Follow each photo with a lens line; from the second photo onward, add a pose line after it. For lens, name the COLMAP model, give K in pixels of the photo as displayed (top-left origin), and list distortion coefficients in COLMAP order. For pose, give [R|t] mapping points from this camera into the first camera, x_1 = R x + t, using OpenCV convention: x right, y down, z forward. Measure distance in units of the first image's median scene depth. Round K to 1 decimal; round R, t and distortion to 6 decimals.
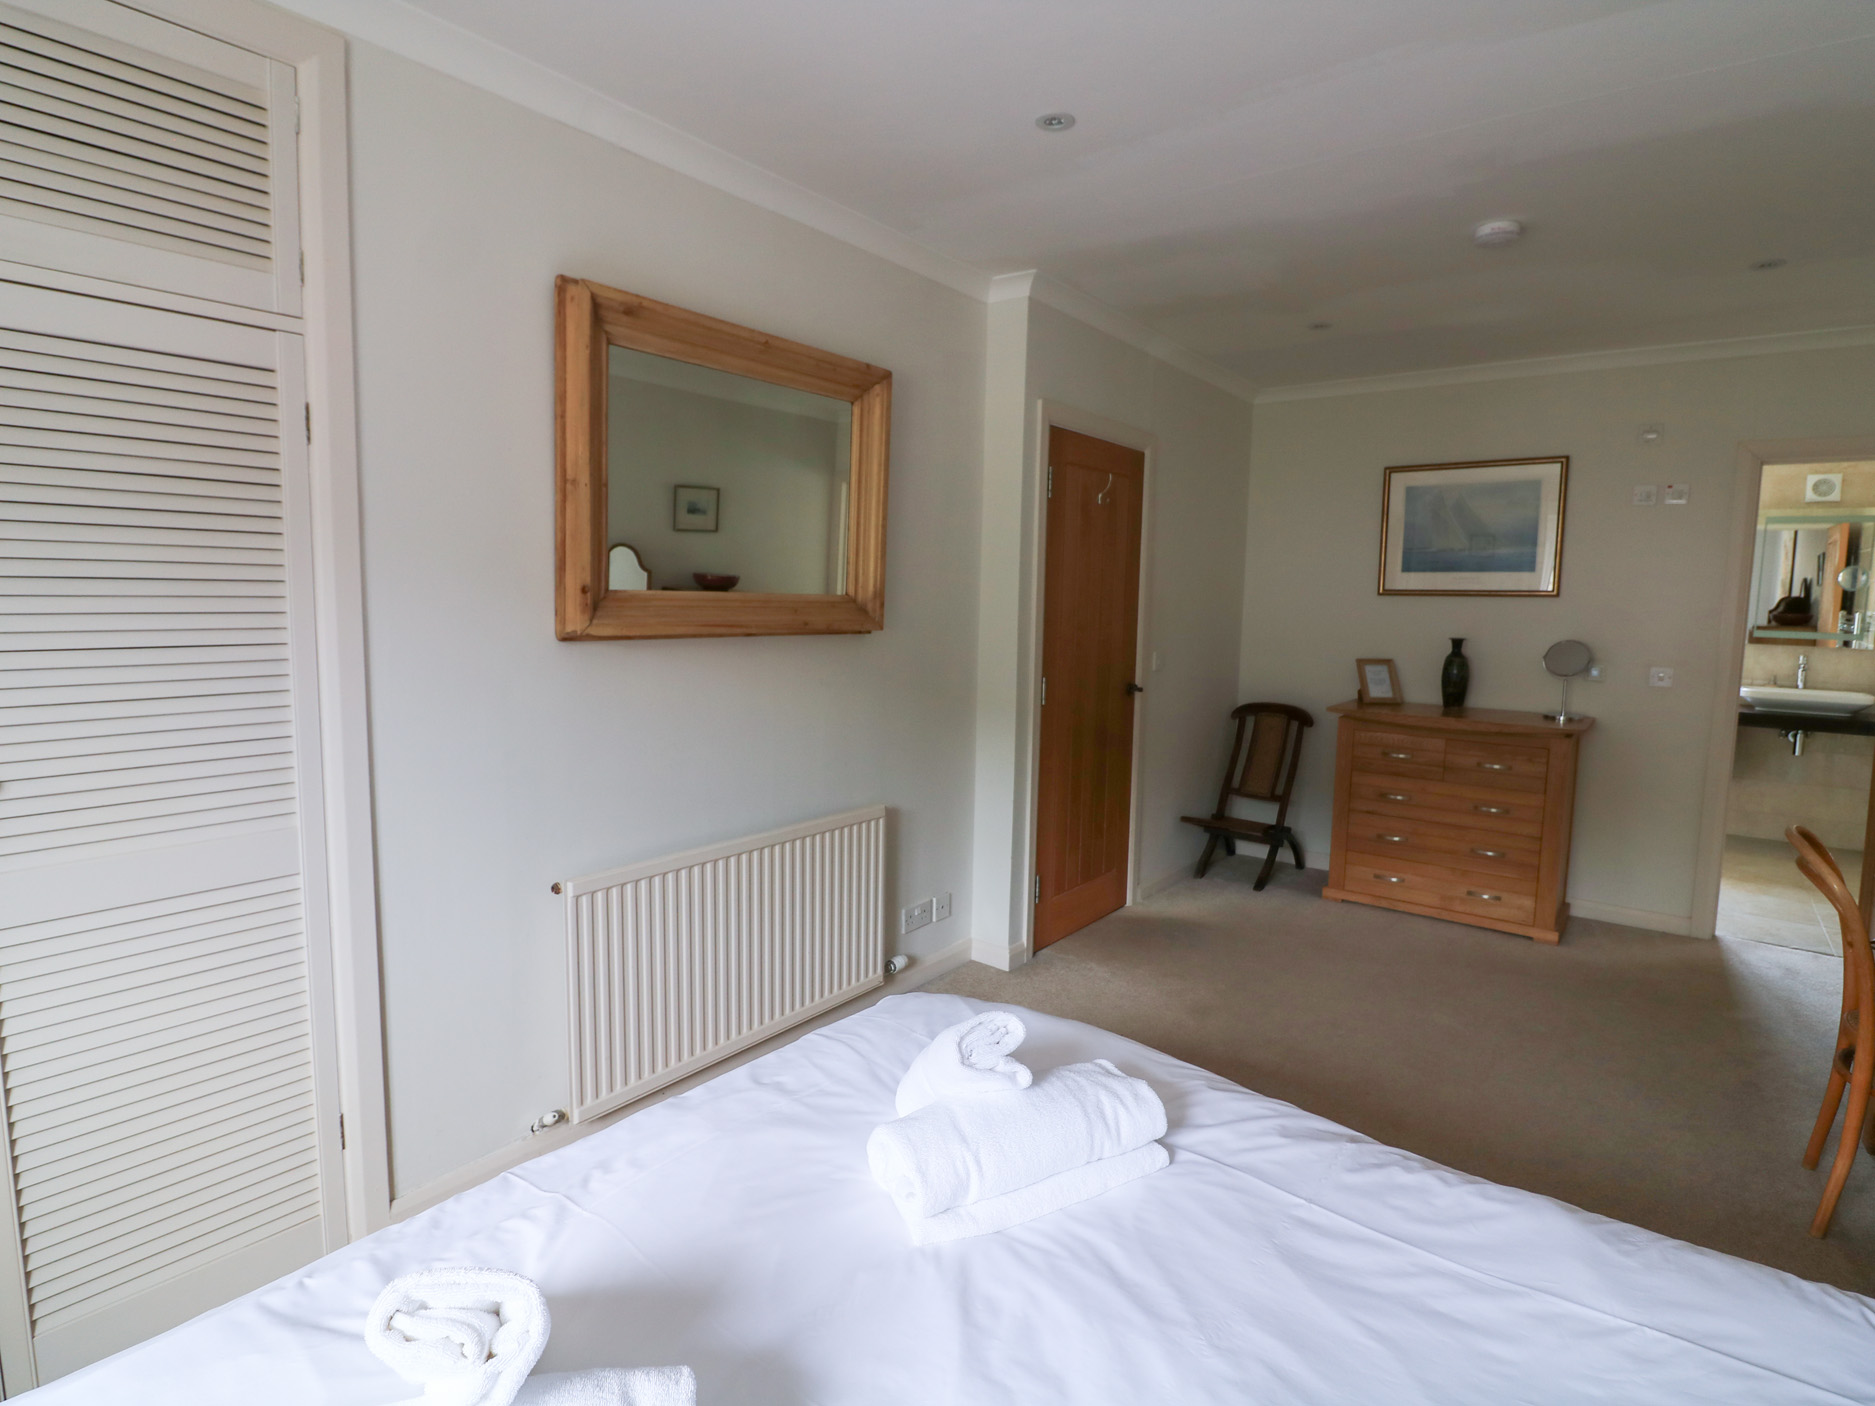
lens RADIAL K [[973.0, 0, 937.5], [0, 973.0, 703.0], [0, 0, 1]] dist [0.000943, -0.021911]
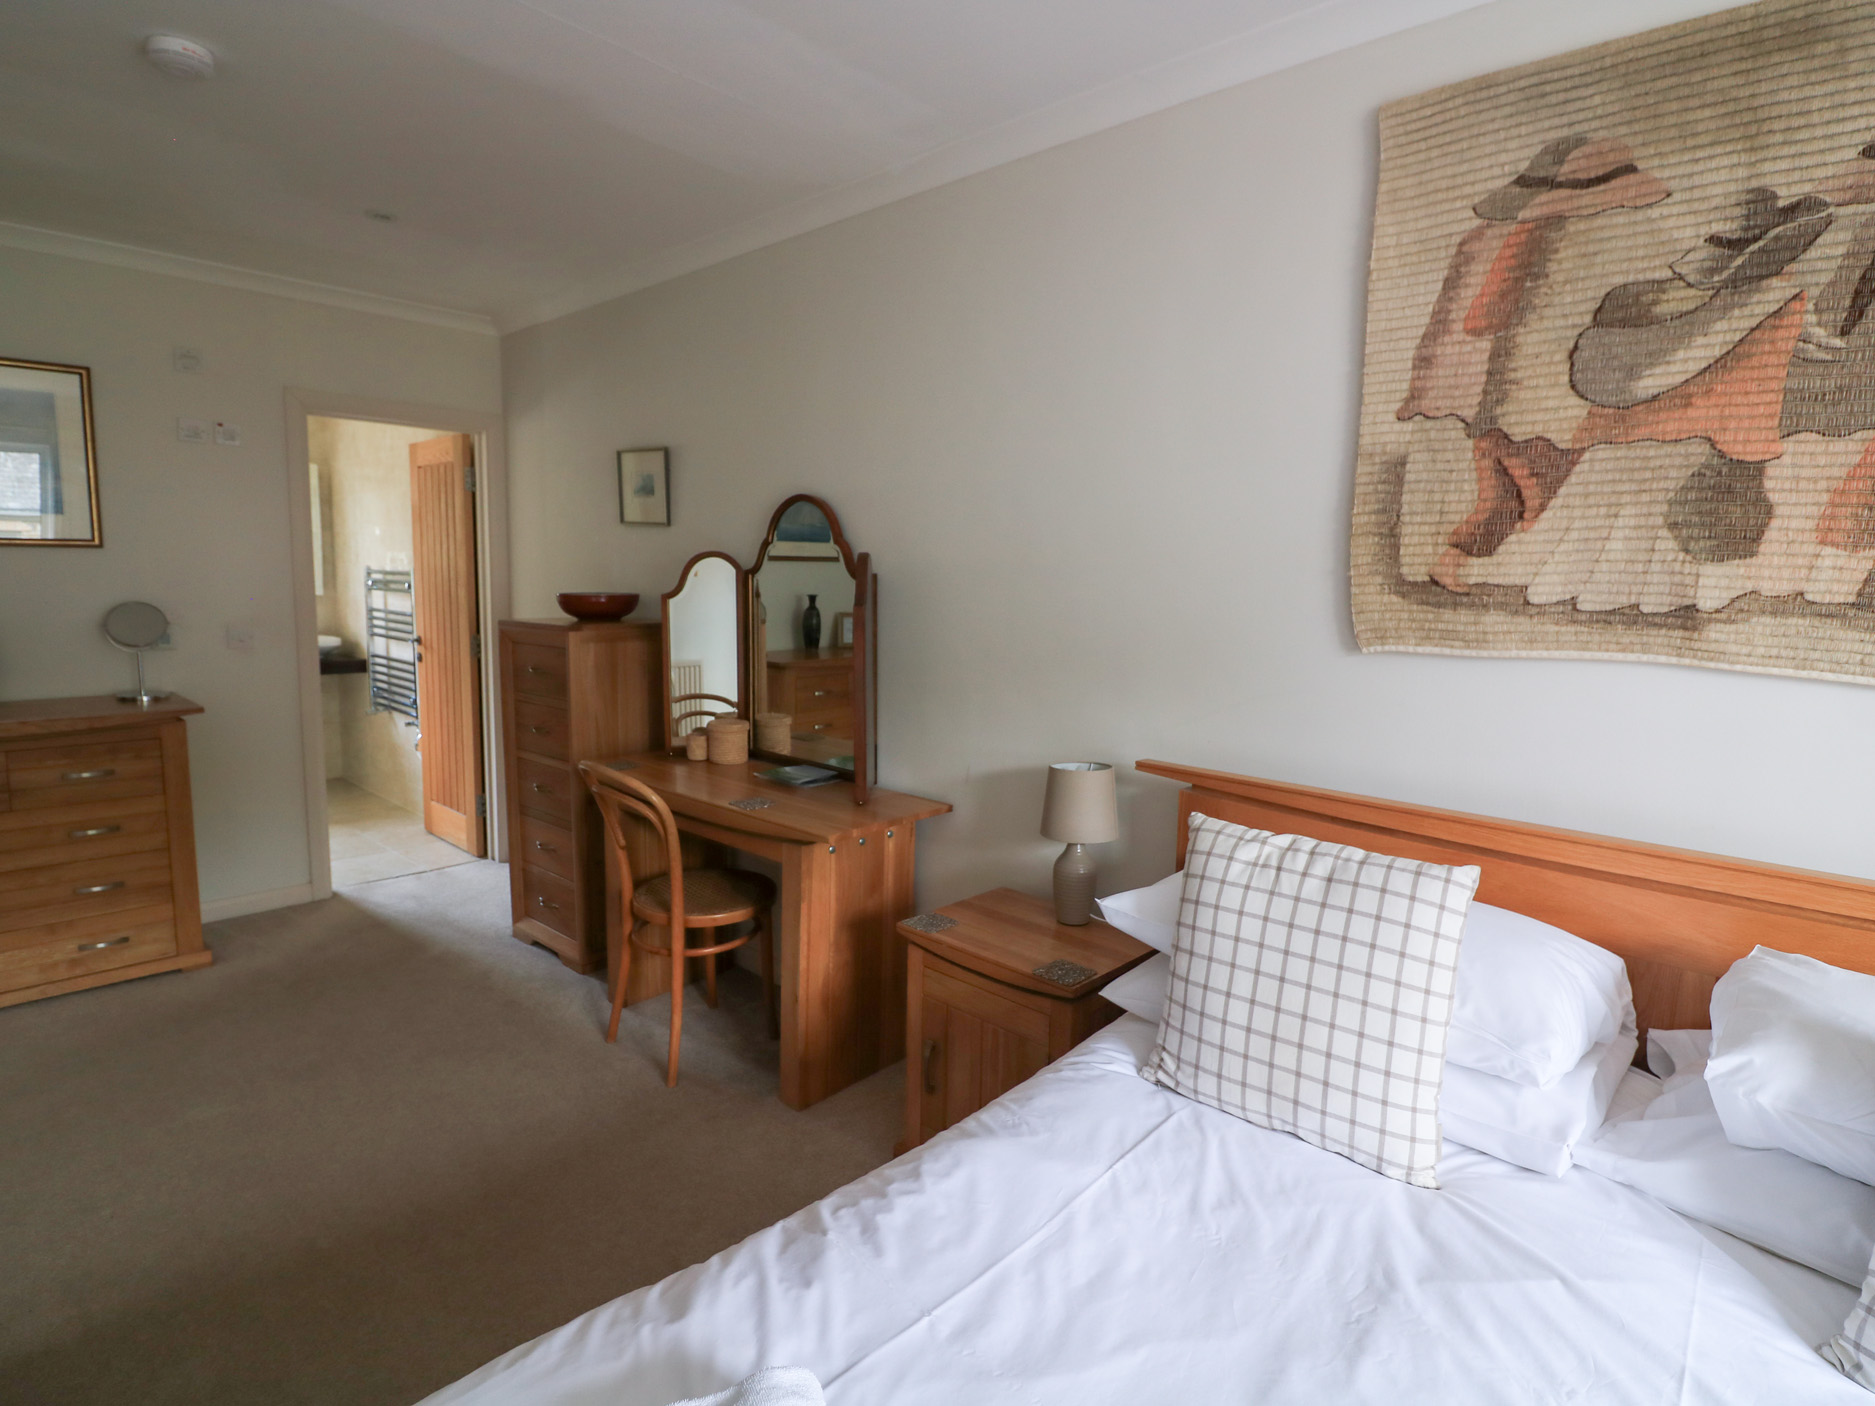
lens RADIAL K [[973.0, 0, 937.5], [0, 973.0, 703.0], [0, 0, 1]] dist [0.000943, -0.021911]
pose [[0.059534, -0.146399, 0.987433, -0.116783], [0.086678, 0.986209, 0.140991, -0.038016], [-0.994456, 0.077195, 0.071403, 0.290884]]
